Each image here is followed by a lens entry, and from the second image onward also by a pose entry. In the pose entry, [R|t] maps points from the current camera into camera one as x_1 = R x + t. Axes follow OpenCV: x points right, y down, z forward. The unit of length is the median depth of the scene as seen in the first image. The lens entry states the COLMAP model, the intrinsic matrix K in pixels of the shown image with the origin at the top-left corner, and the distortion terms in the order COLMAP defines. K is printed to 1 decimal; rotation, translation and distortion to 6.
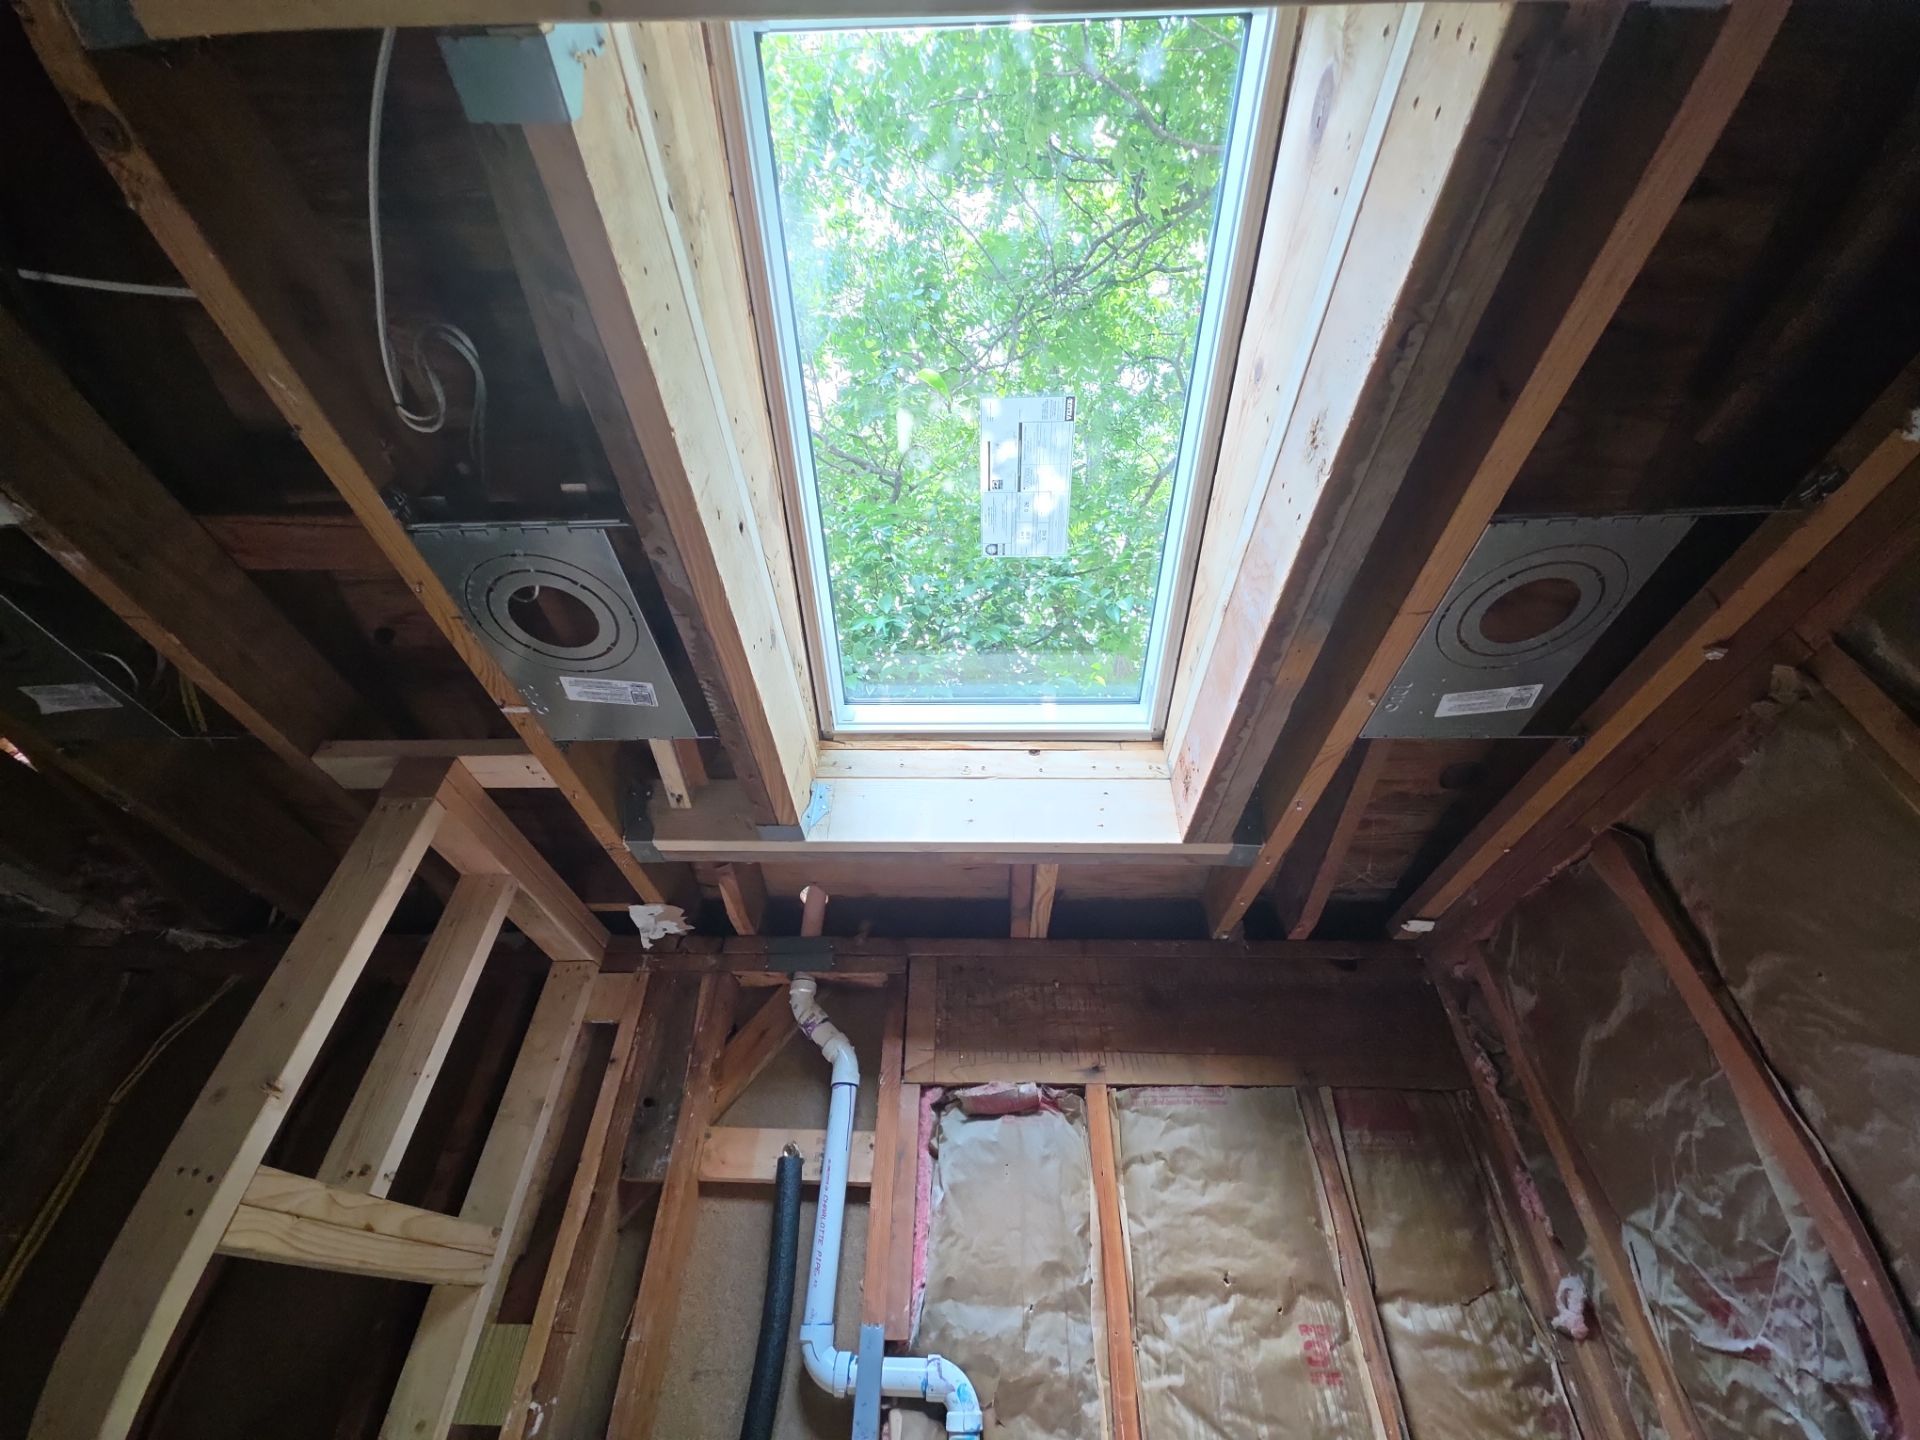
lens RADIAL K [[787.1, 0, 945.7], [0, 787.1, 718.4], [0, 0, 1]] dist [0.015118, -0.000346]
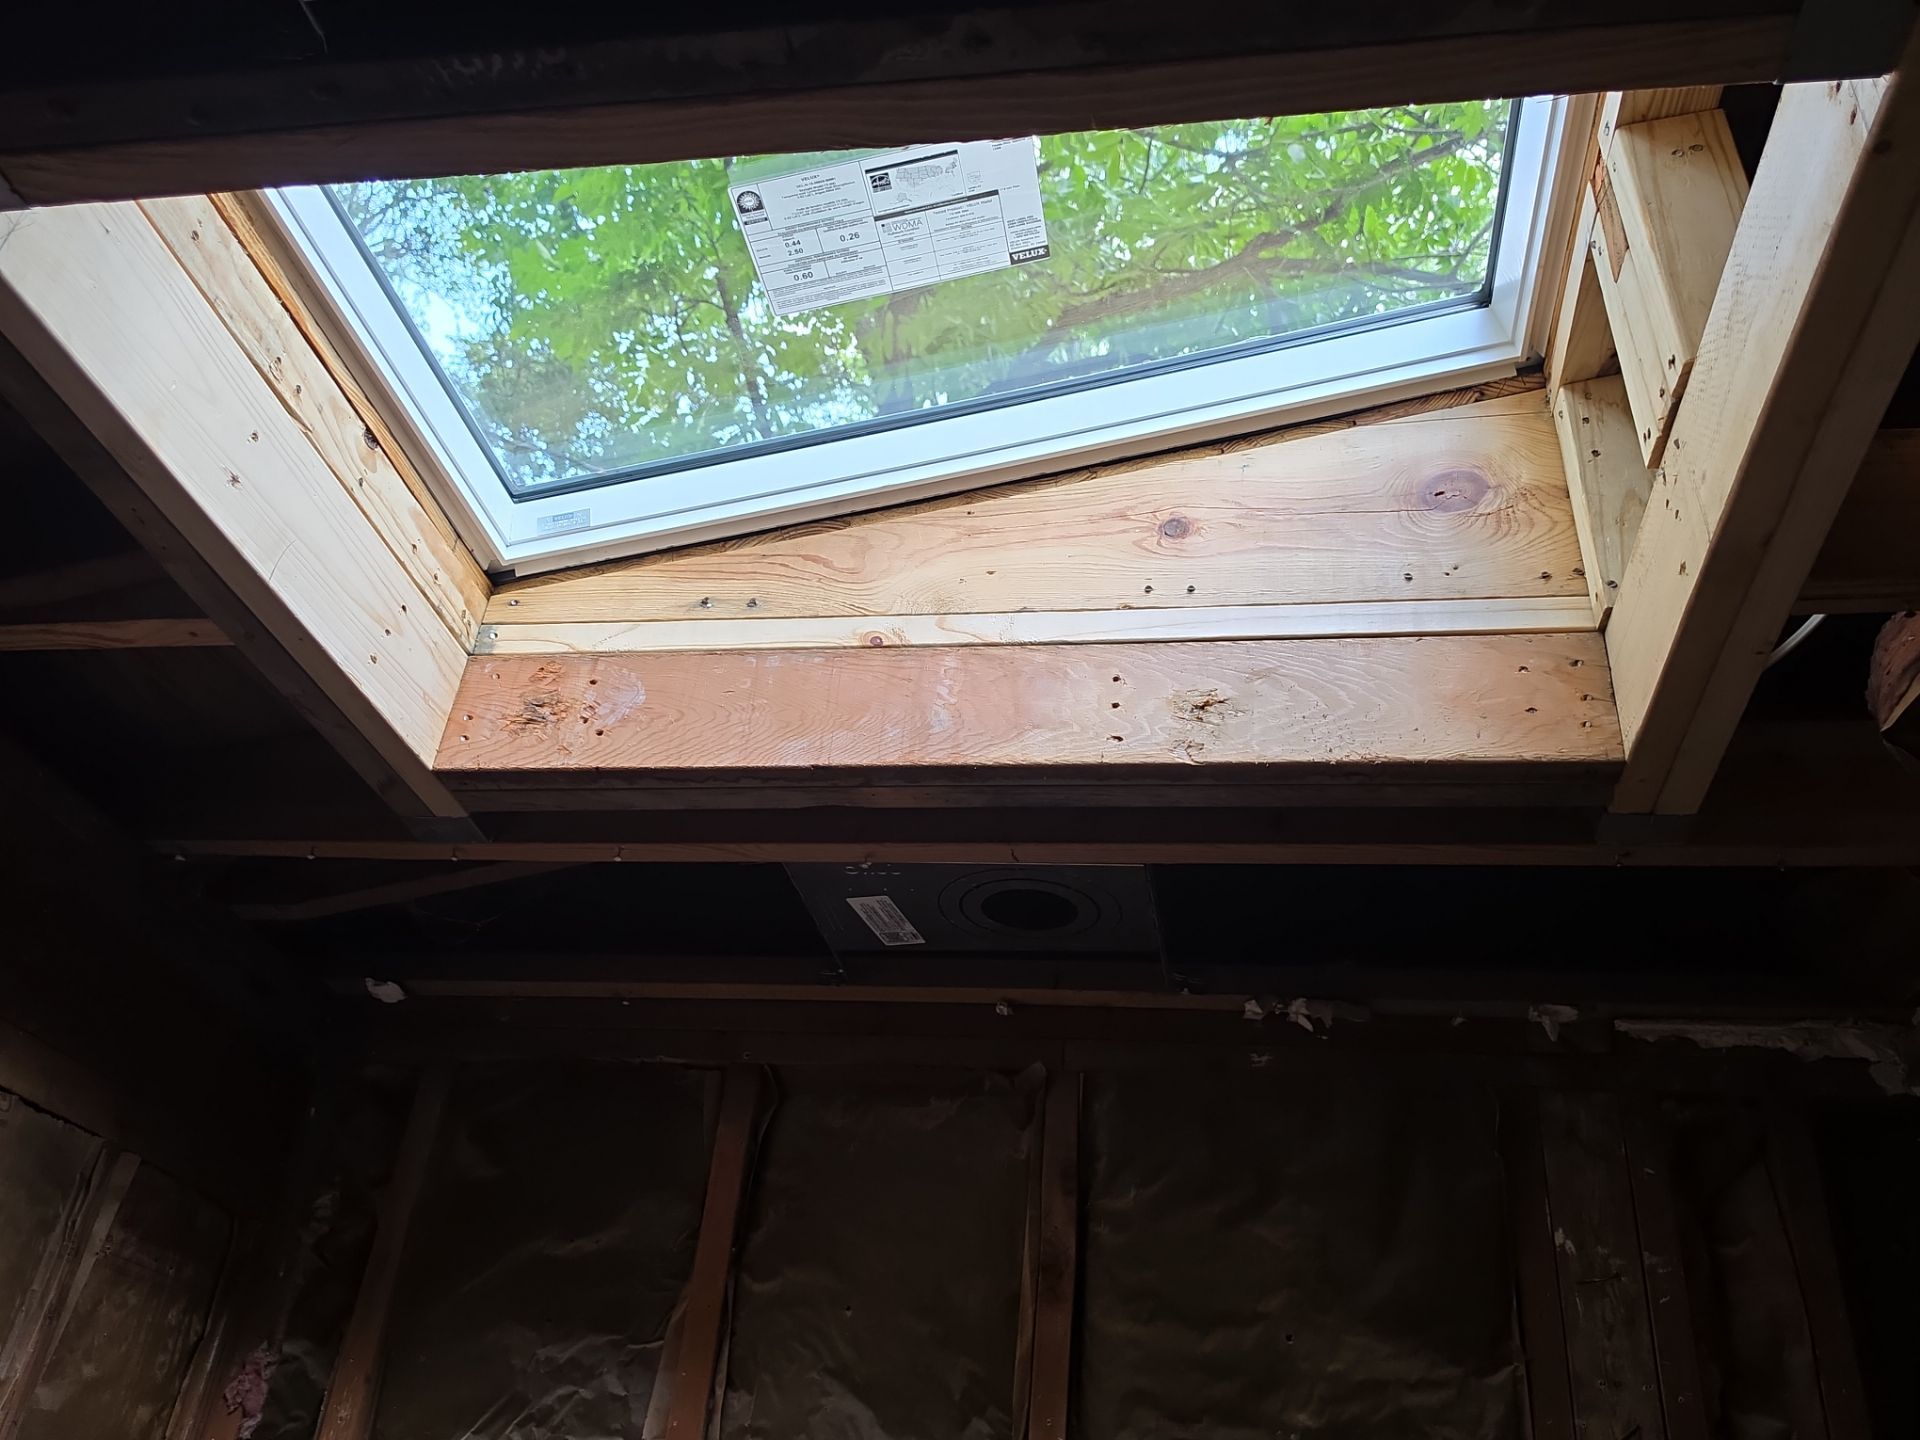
lens RADIAL K [[1572.6, 0, 960.8], [0, 1572.6, 738.2], [0, 0, 1]] dist [0.094724, -0.132082]
pose [[0.139566, 0.510350, 0.848566, -0.548607], [-0.692910, 0.662524, -0.284494, 0.187017], [-0.707387, -0.548275, 0.446092, 0.245370]]
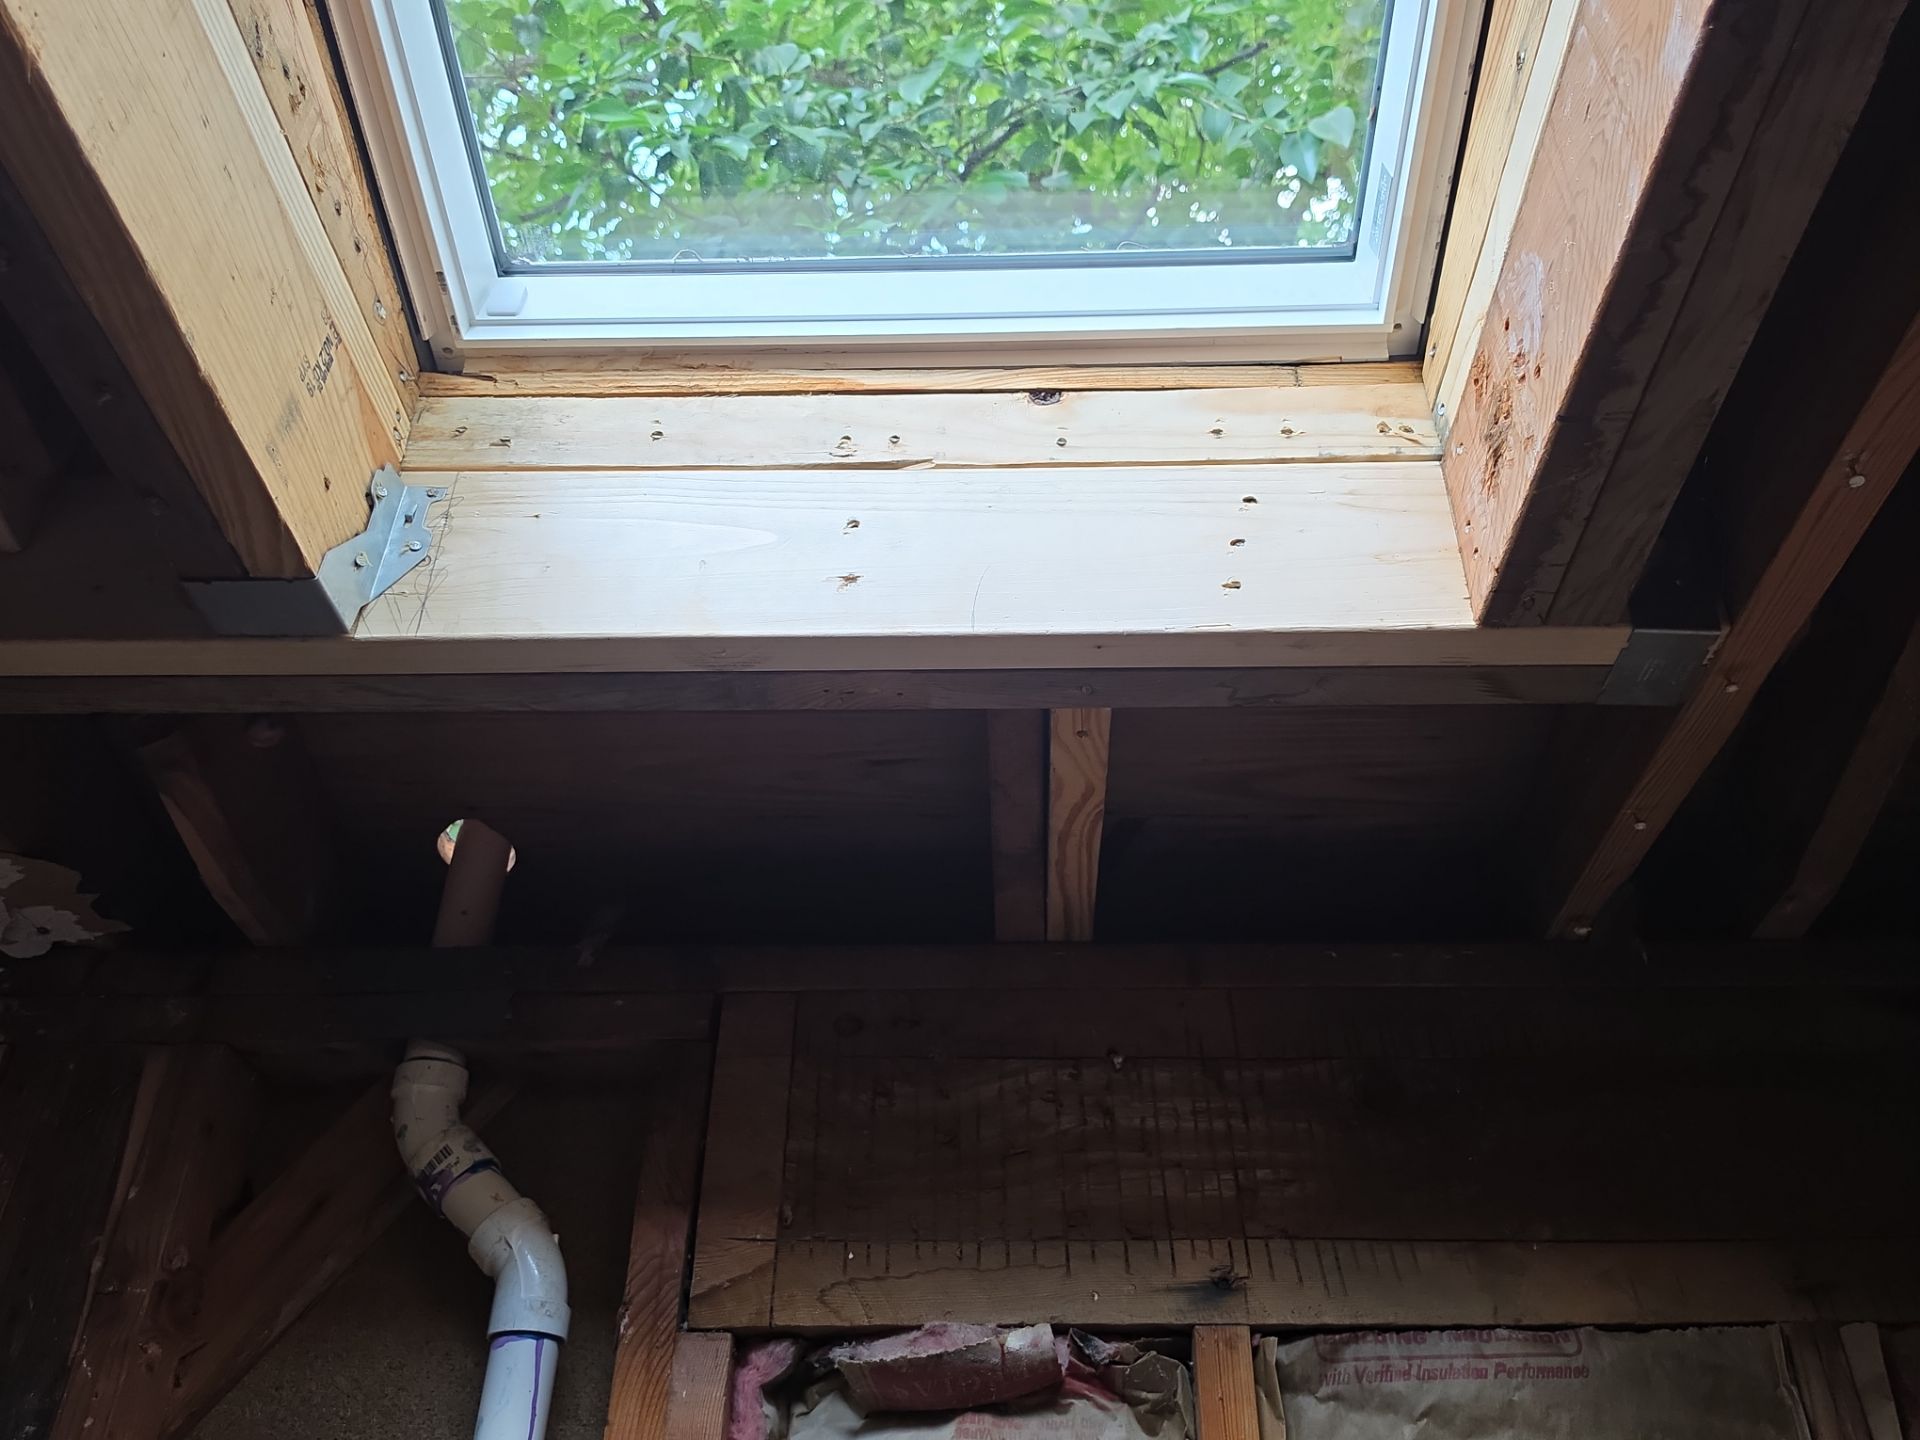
lens RADIAL K [[1572.6, 0, 960.8], [0, 1572.6, 738.2], [0, 0, 1]] dist [0.094724, -0.132082]
pose [[0.999936, -0.011321, -0.000636, 0.075365], [0.011335, 0.996436, 0.083584, 0.135221], [-0.000313, -0.083586, 0.996501, 0.302191]]
